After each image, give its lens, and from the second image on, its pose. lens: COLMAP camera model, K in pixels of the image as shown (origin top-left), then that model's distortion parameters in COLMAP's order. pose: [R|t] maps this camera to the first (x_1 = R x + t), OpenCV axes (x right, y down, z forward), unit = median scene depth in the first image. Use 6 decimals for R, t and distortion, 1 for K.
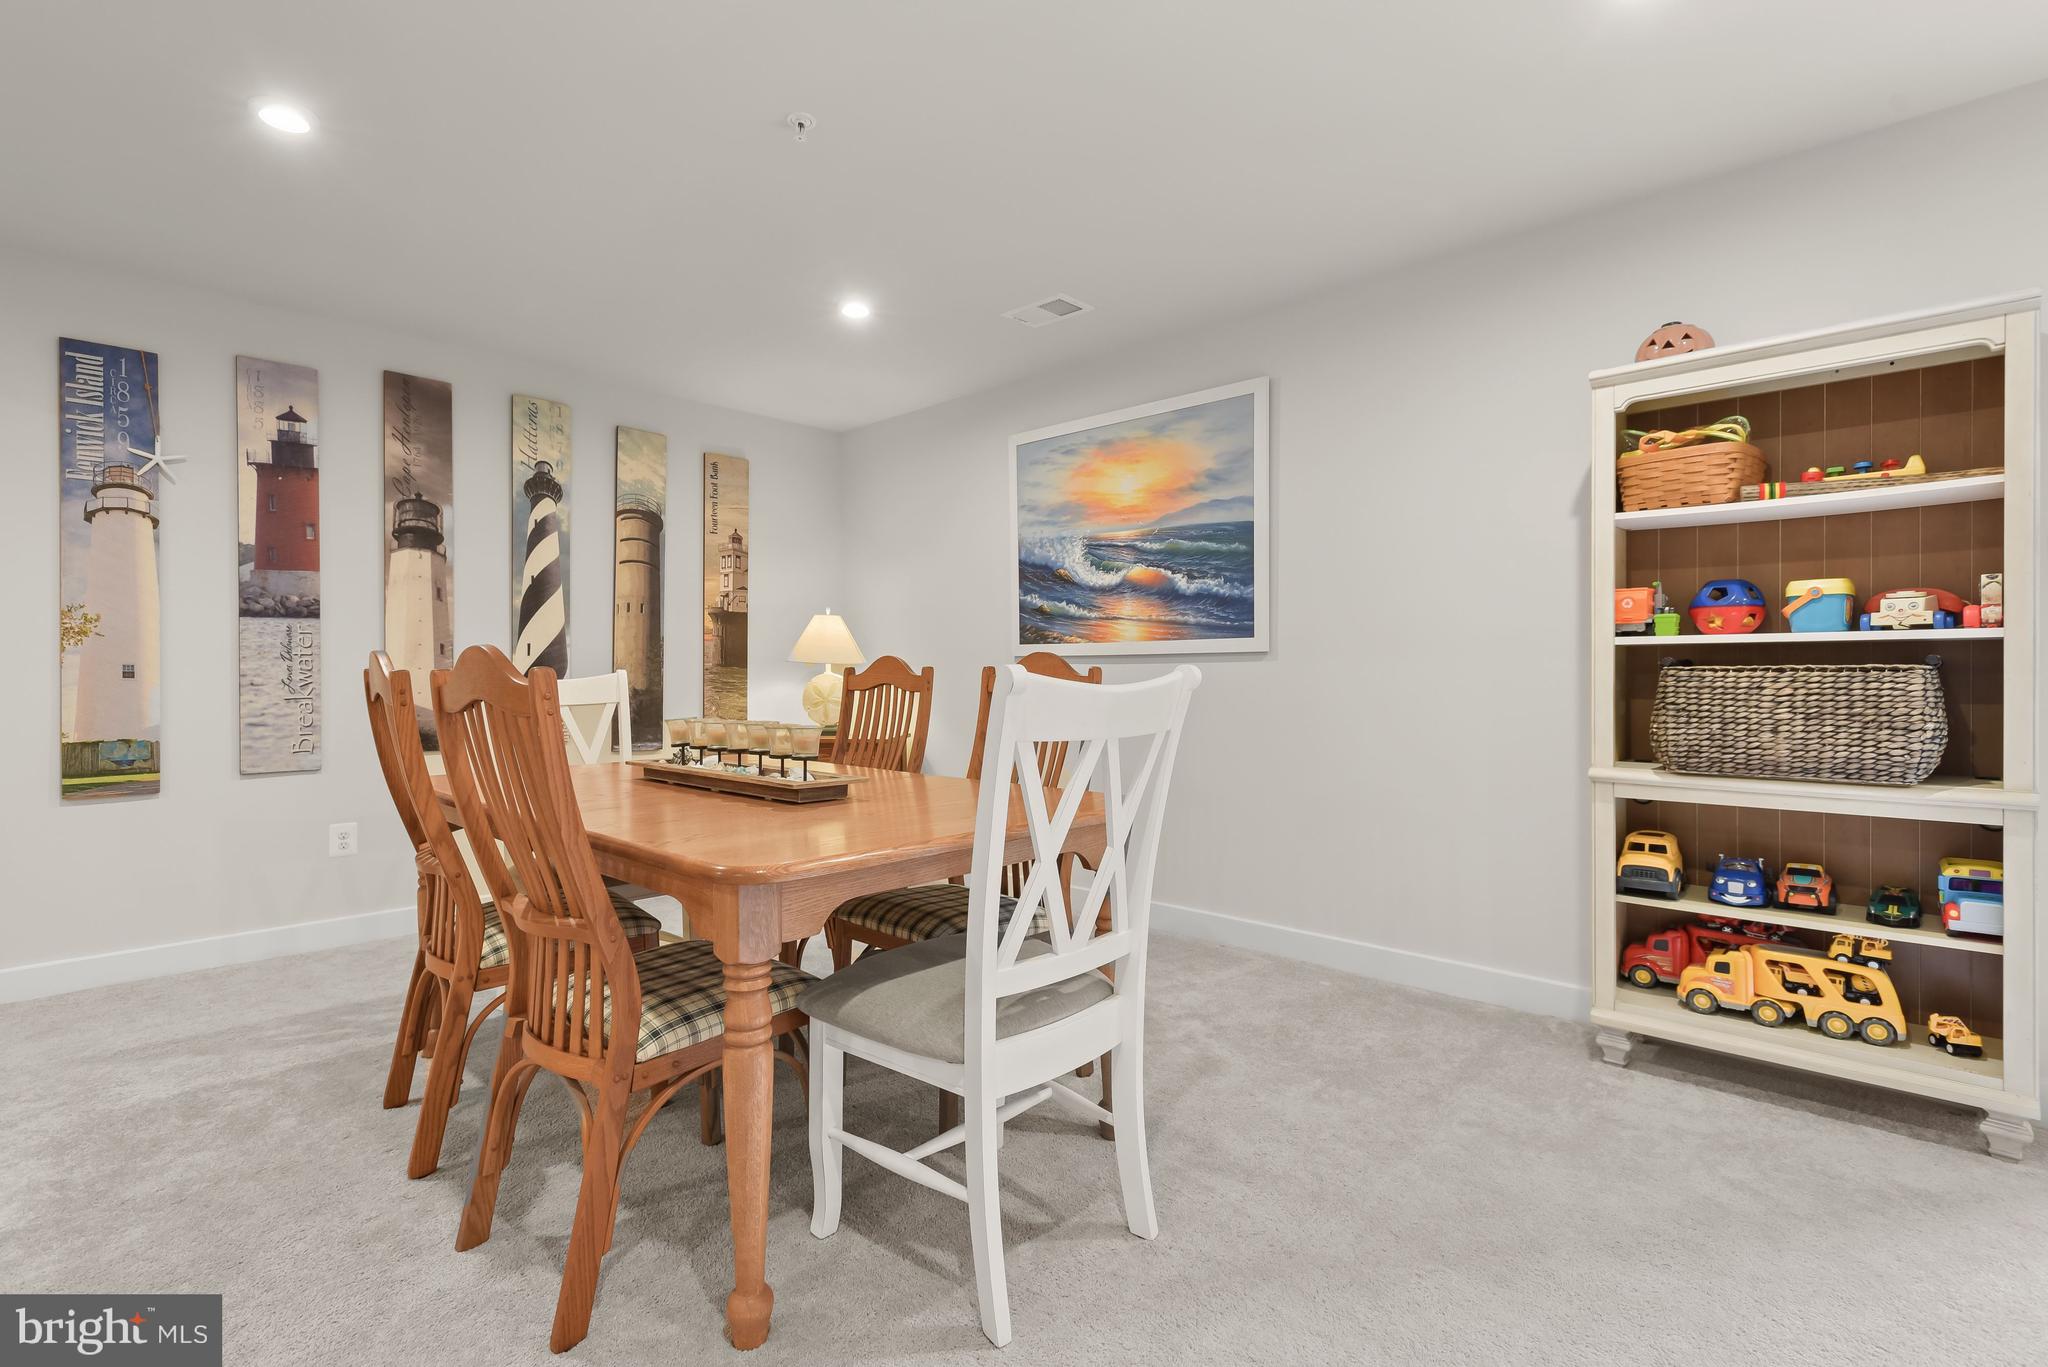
lens RADIAL K [[971.9, 0, 1024.1], [0, 971.9, 678.6], [0, 0, 1]] dist [0.011299, -0.003724]
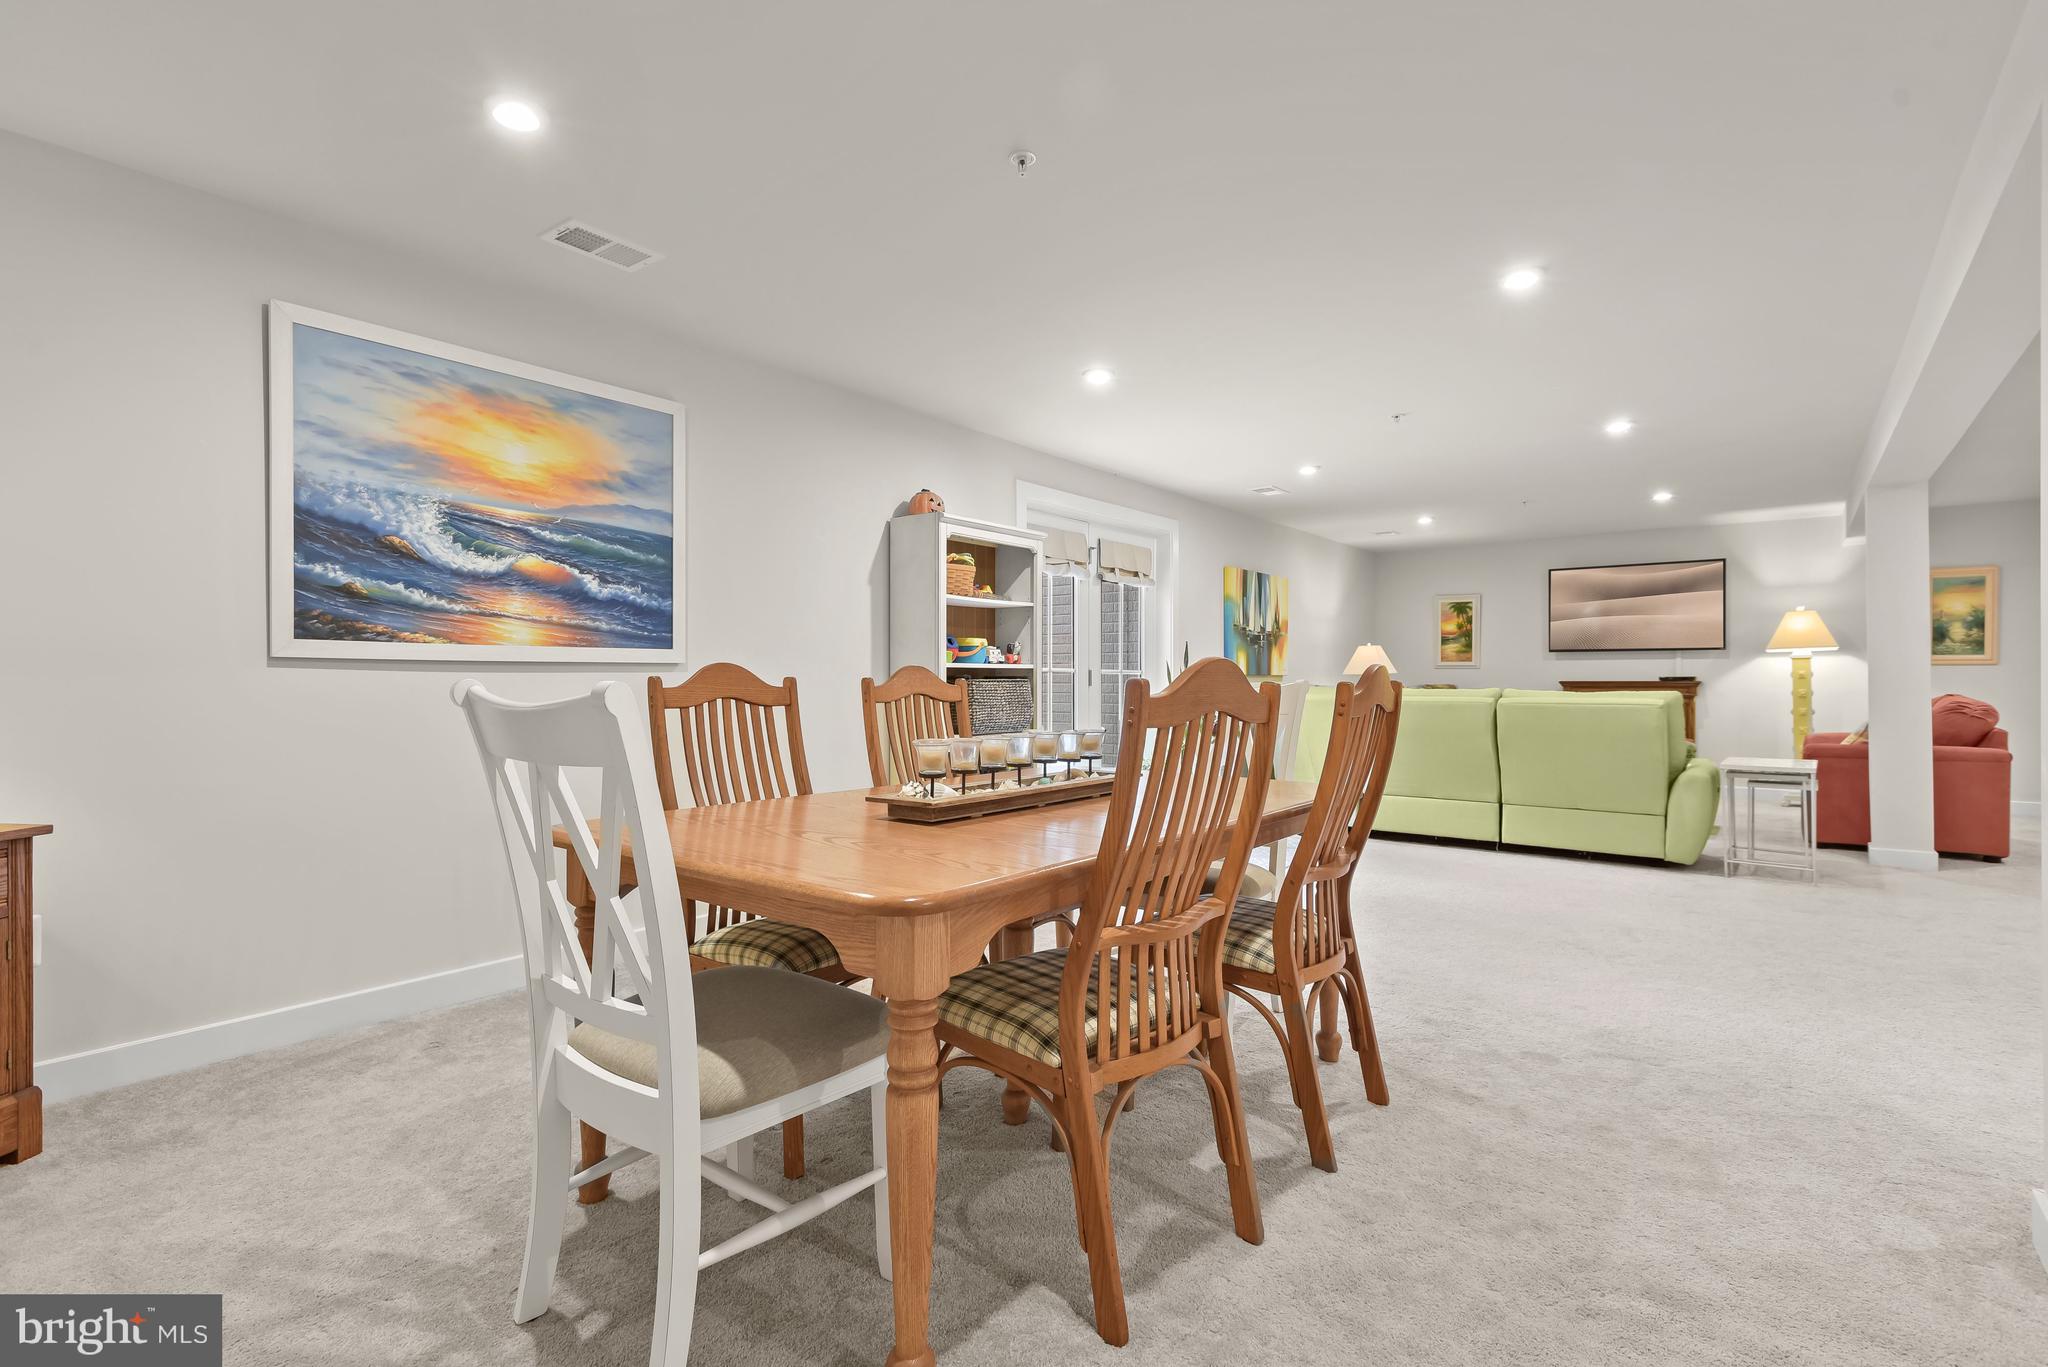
lens RADIAL K [[971.9, 0, 1024.1], [0, 971.9, 678.6], [0, 0, 1]] dist [0.011299, -0.003724]
pose [[-0.101051, 0.001571, 0.994880, -1.160833], [0.005317, 0.999985, -0.001039, -0.010567], [-0.994867, 0.005185, -0.101058, 1.010367]]
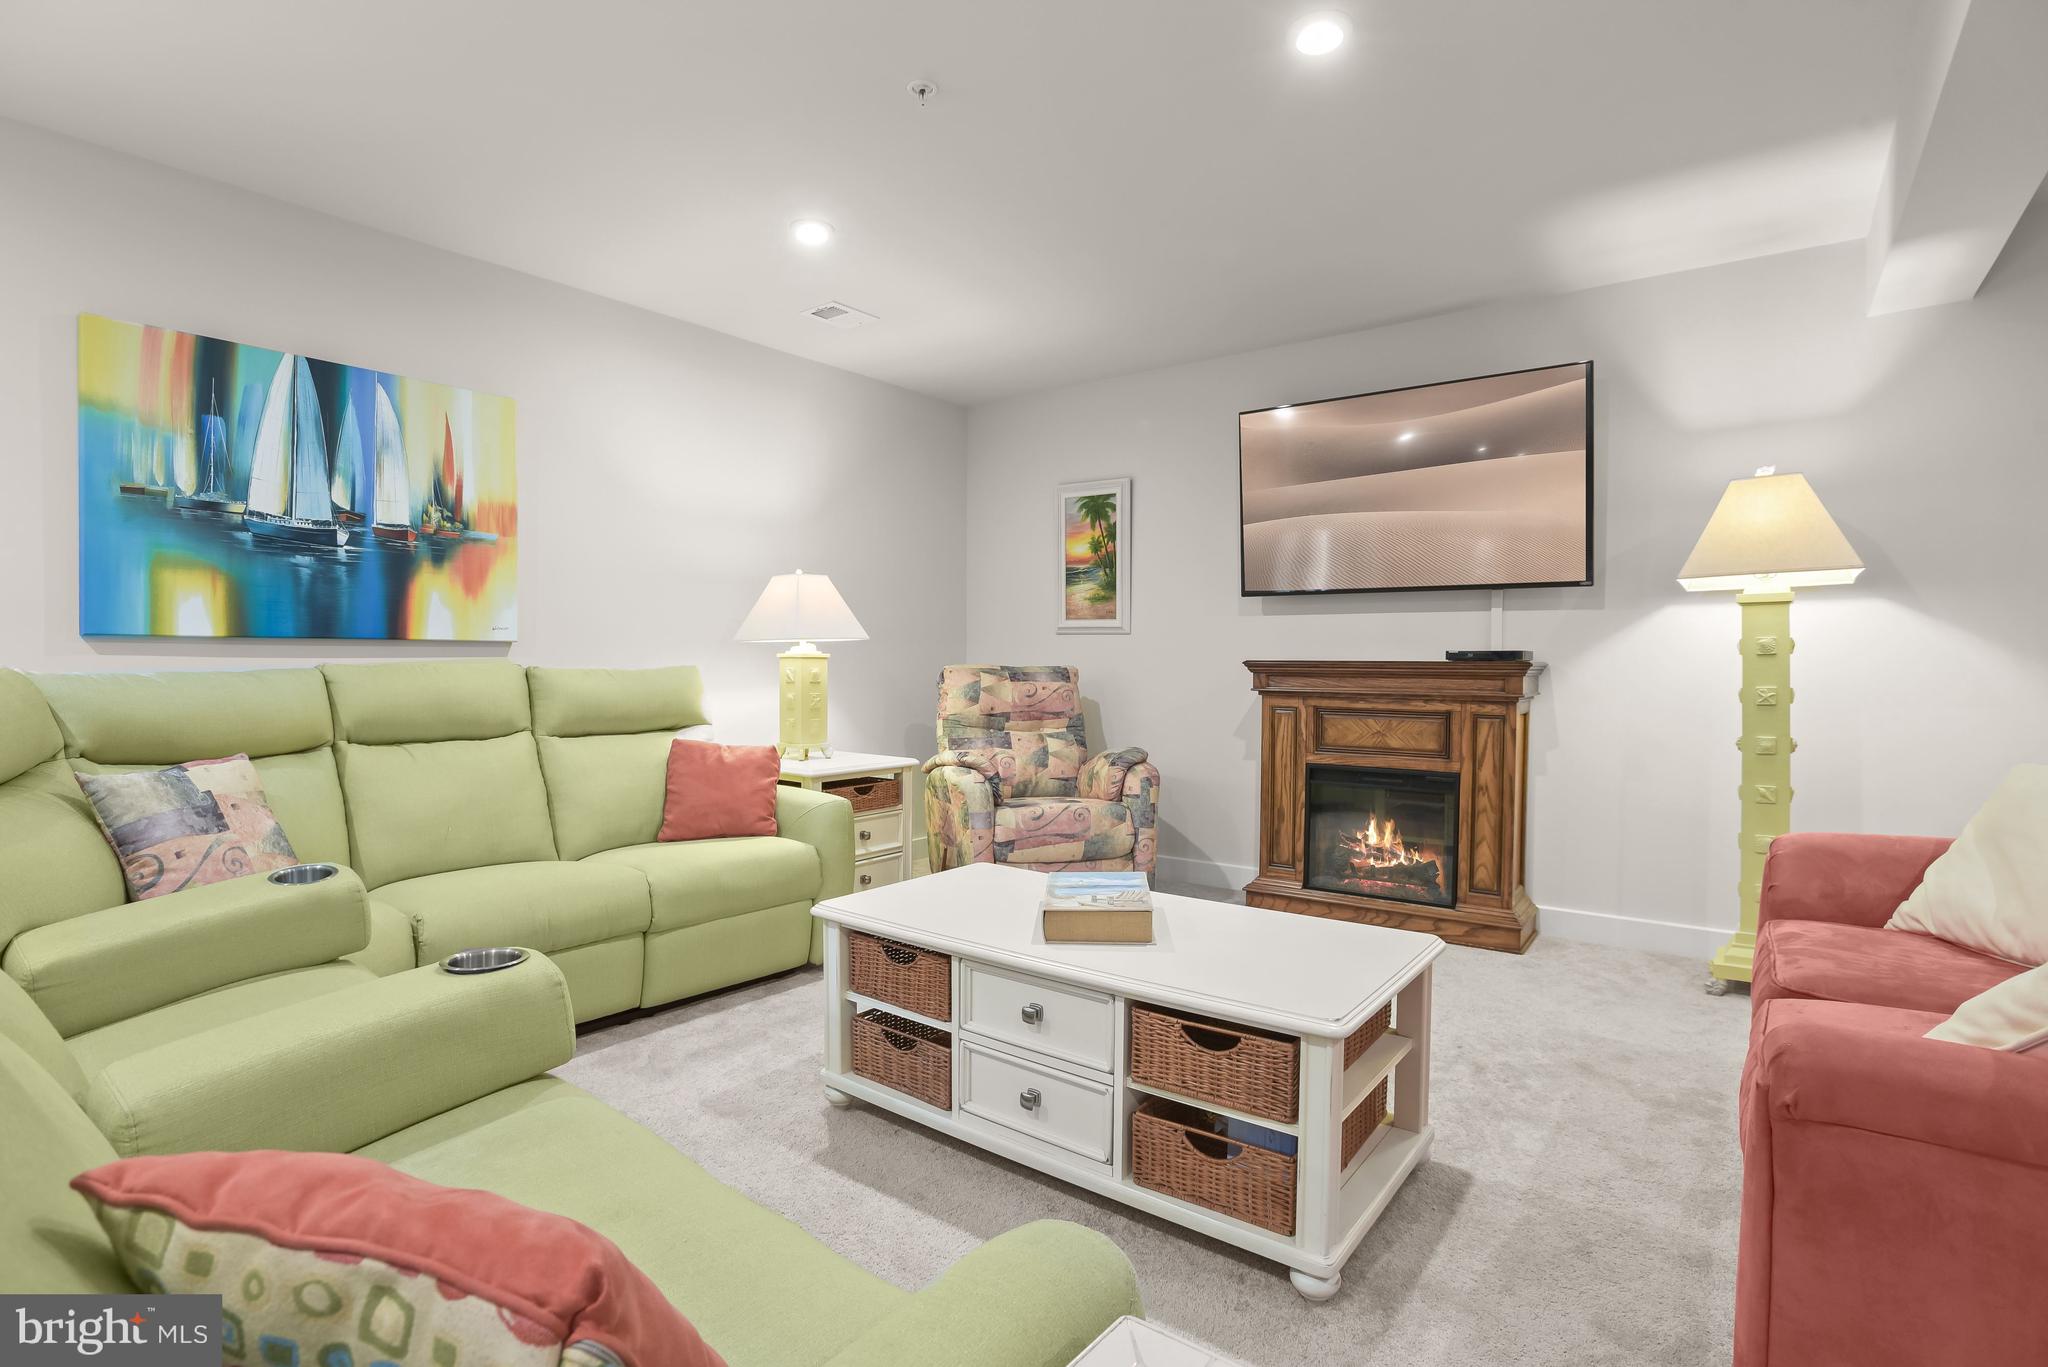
lens RADIAL K [[994.7, 0, 1024.0], [0, 994.7, 683.5], [0, 0, 1]] dist [-0.075788, 0.035939]
pose [[-0.109821, -0.023600, 0.993671, 0.590497], [-0.000493, 0.999719, 0.023689, 0.004517], [-0.993951, 0.002112, -0.109802, -0.712595]]
